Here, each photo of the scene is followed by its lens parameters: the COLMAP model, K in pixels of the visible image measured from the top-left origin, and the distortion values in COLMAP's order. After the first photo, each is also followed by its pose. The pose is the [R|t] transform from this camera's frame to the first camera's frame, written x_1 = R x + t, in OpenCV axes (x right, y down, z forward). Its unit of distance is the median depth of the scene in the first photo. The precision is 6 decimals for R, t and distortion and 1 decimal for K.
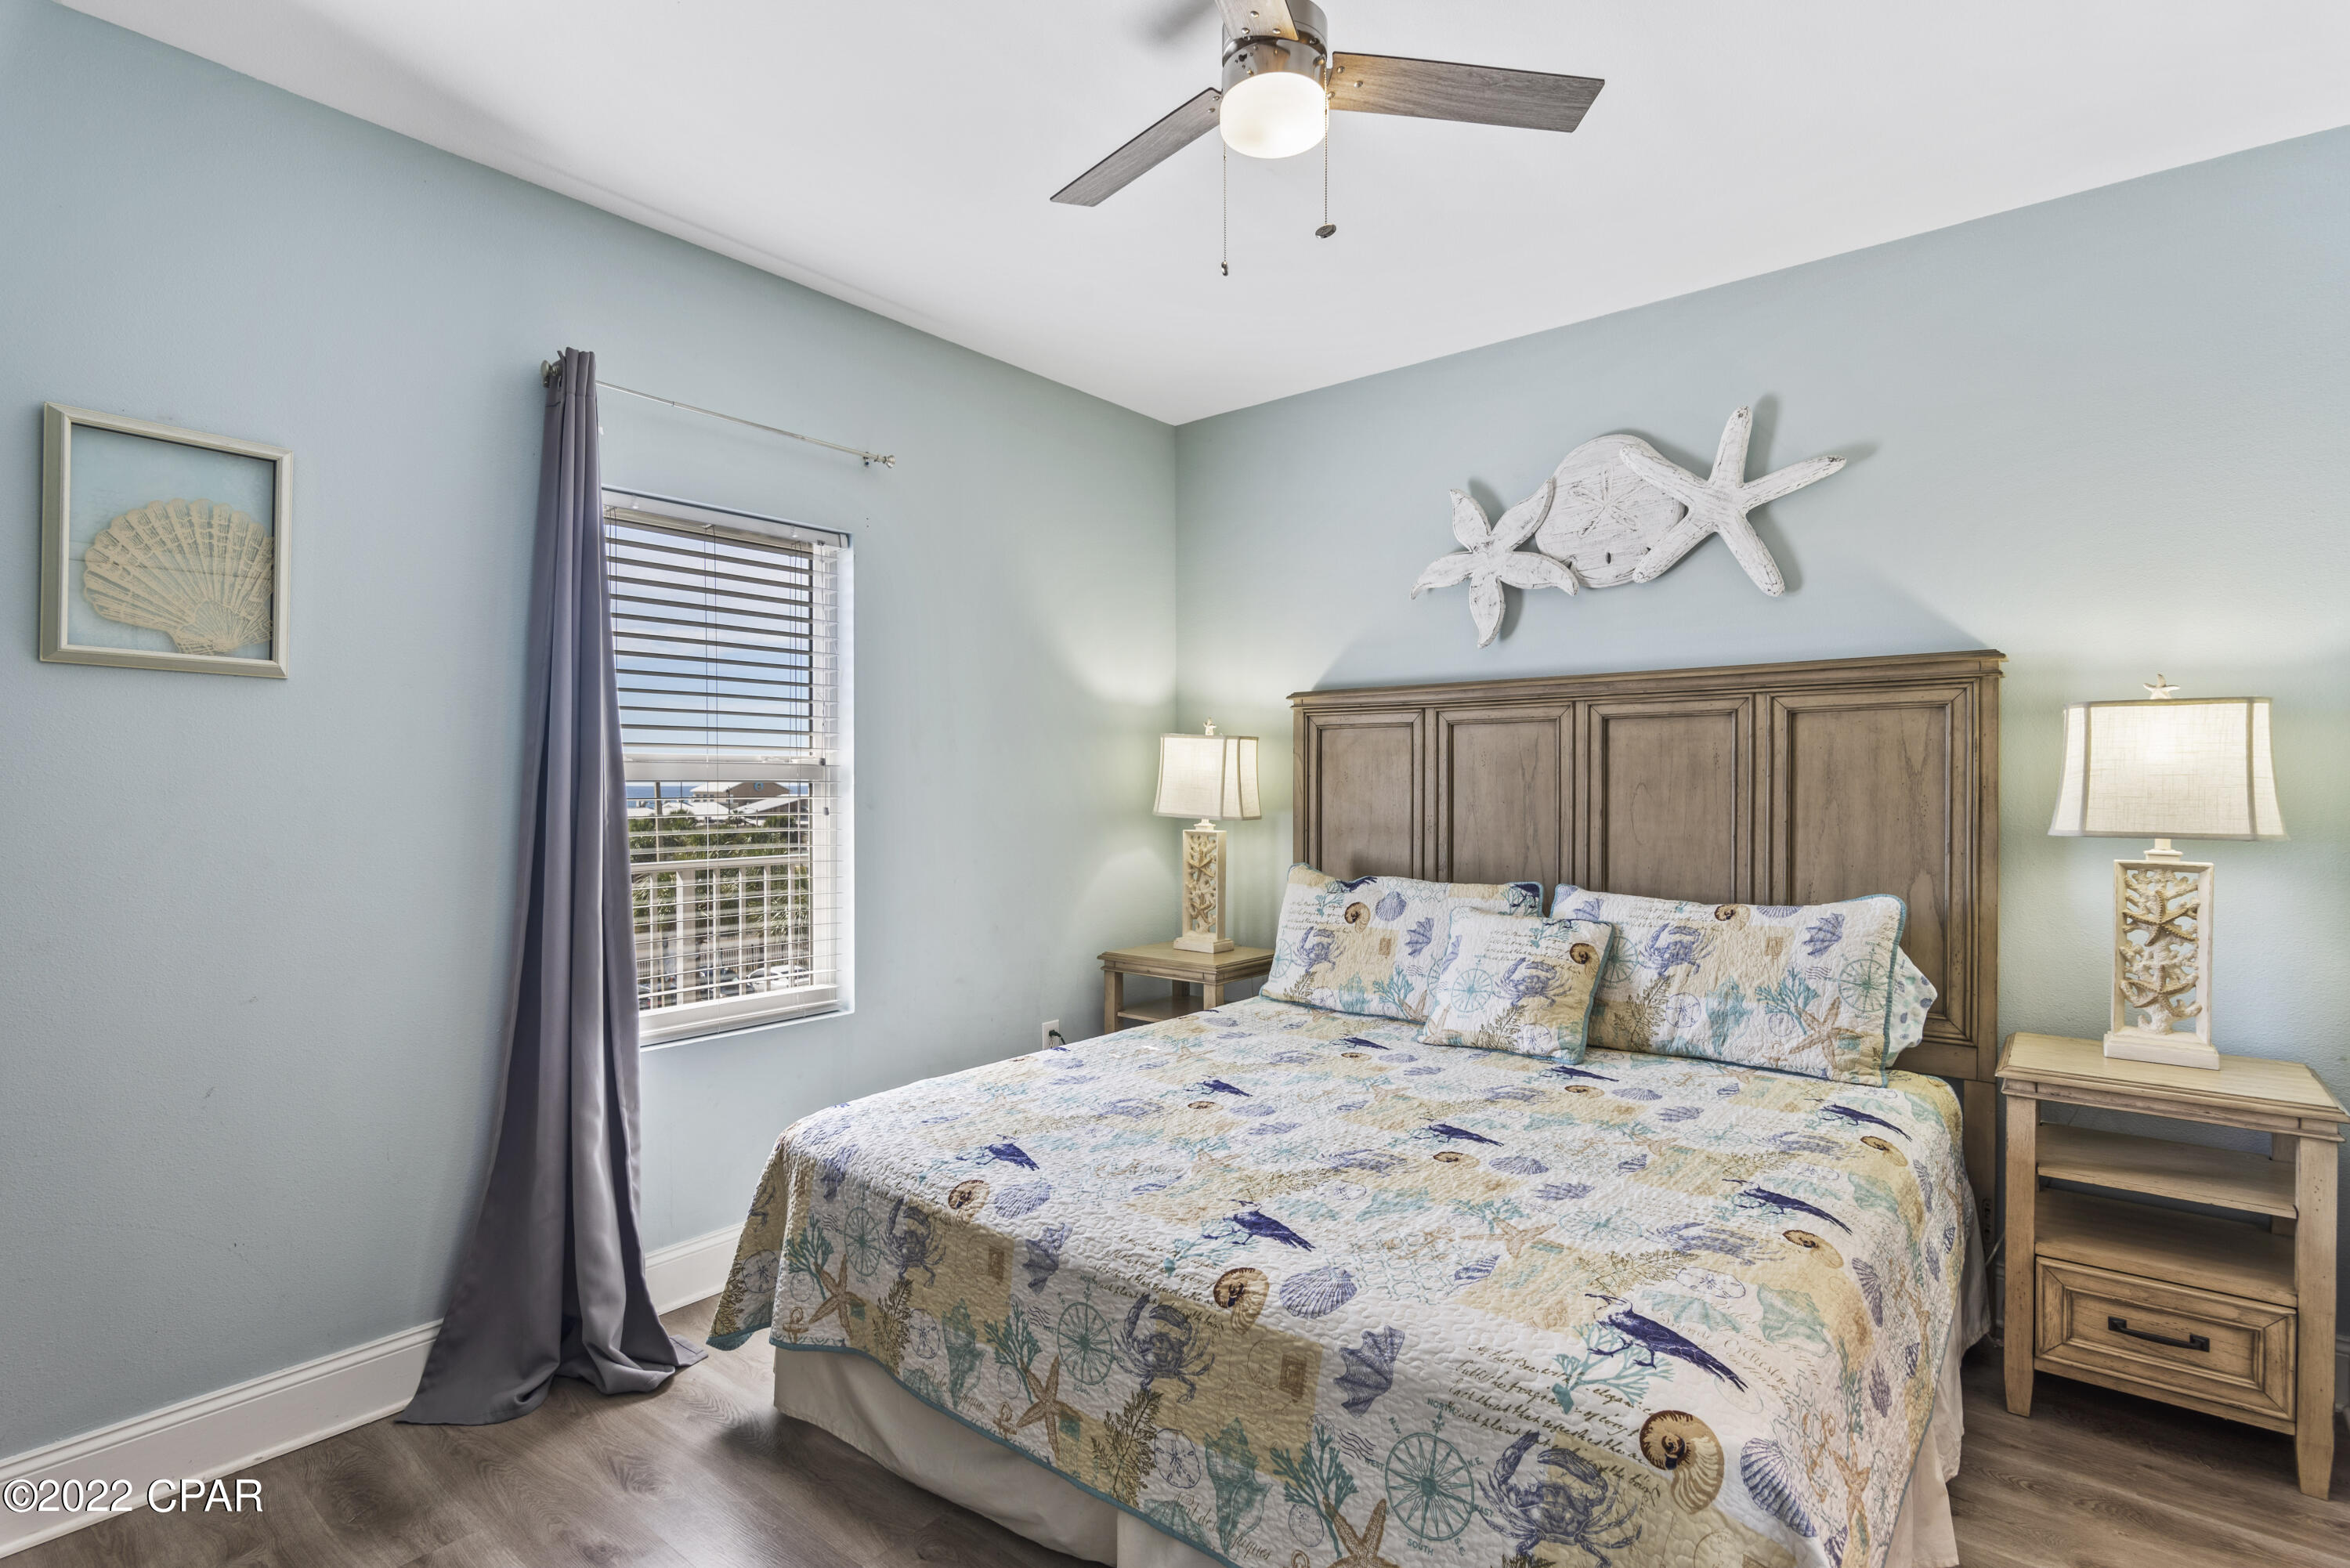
lens RADIAL K [[1139.1, 0, 1175.0], [0, 1139.1, 784.0], [0, 0, 1]] dist [0.003454, 0.000064]
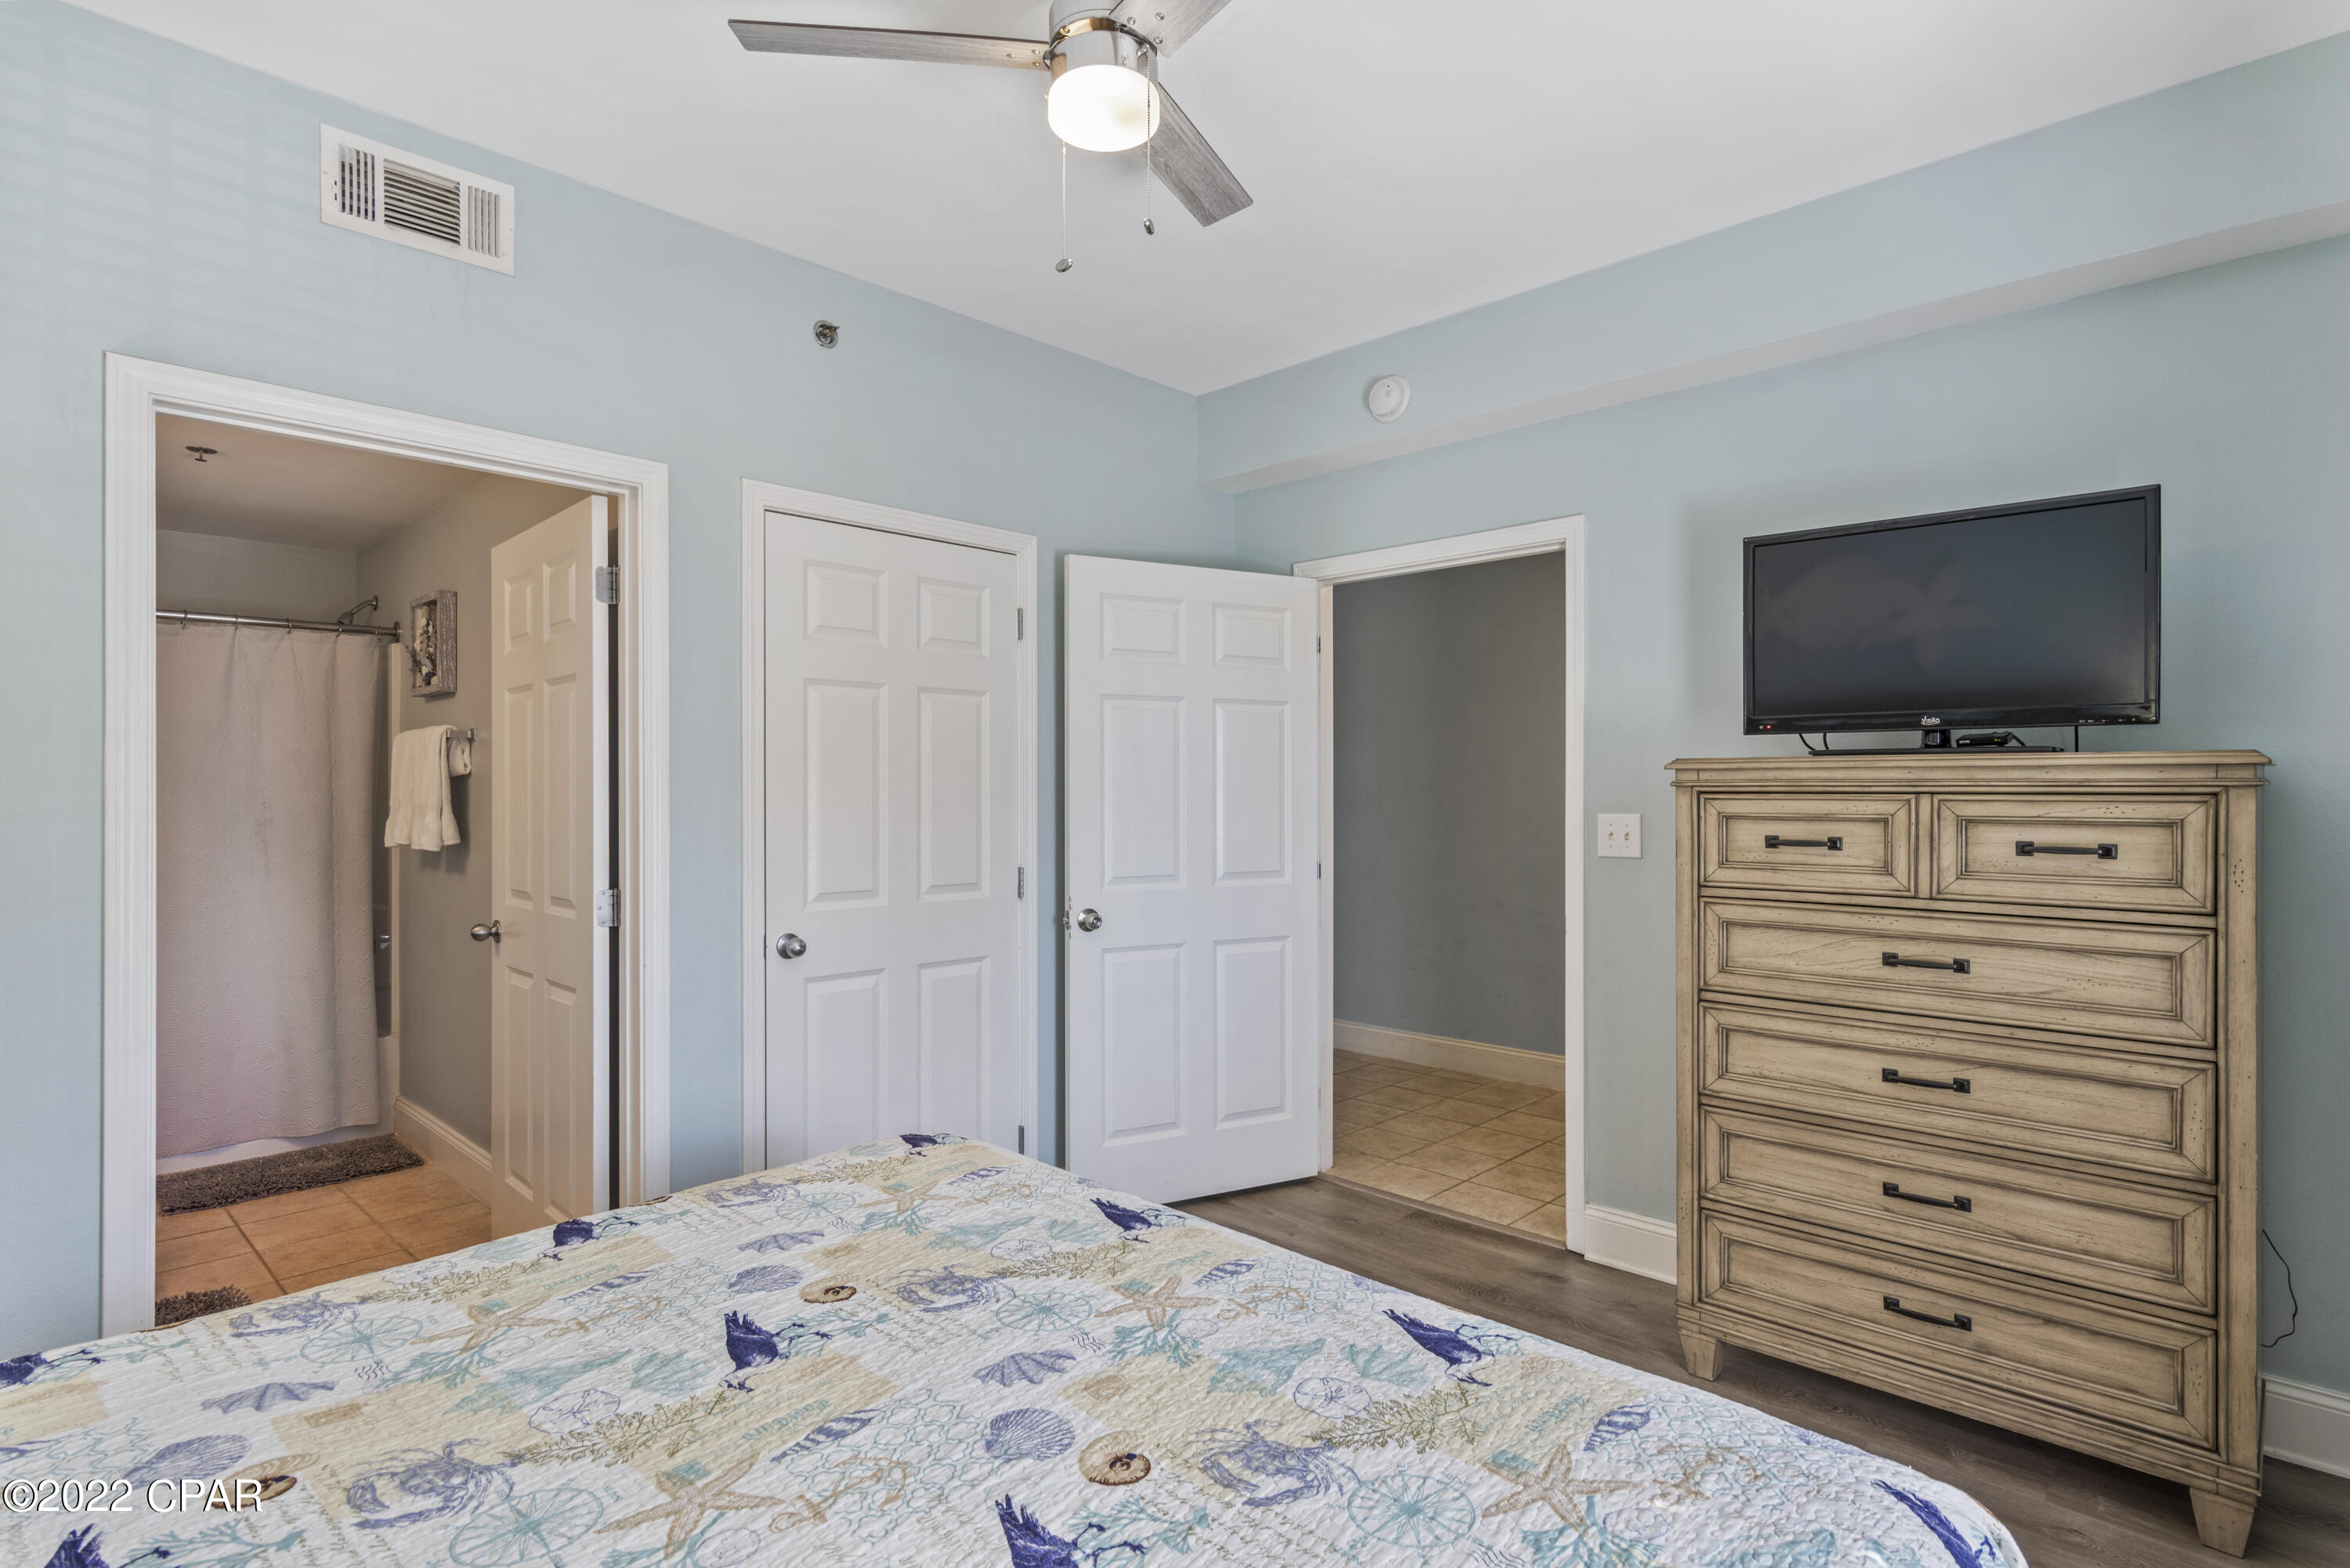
lens RADIAL K [[1179.3, 0, 1190.7], [0, 1179.3, 744.1], [0, 0, 1]] dist [0.002397, 0.000005]
pose [[-0.997278, 0.007122, 0.073383, -0.050866], [0.004829, 0.999496, -0.031376, -0.007630], [-0.073570, -0.030937, -0.996810, 1.708718]]
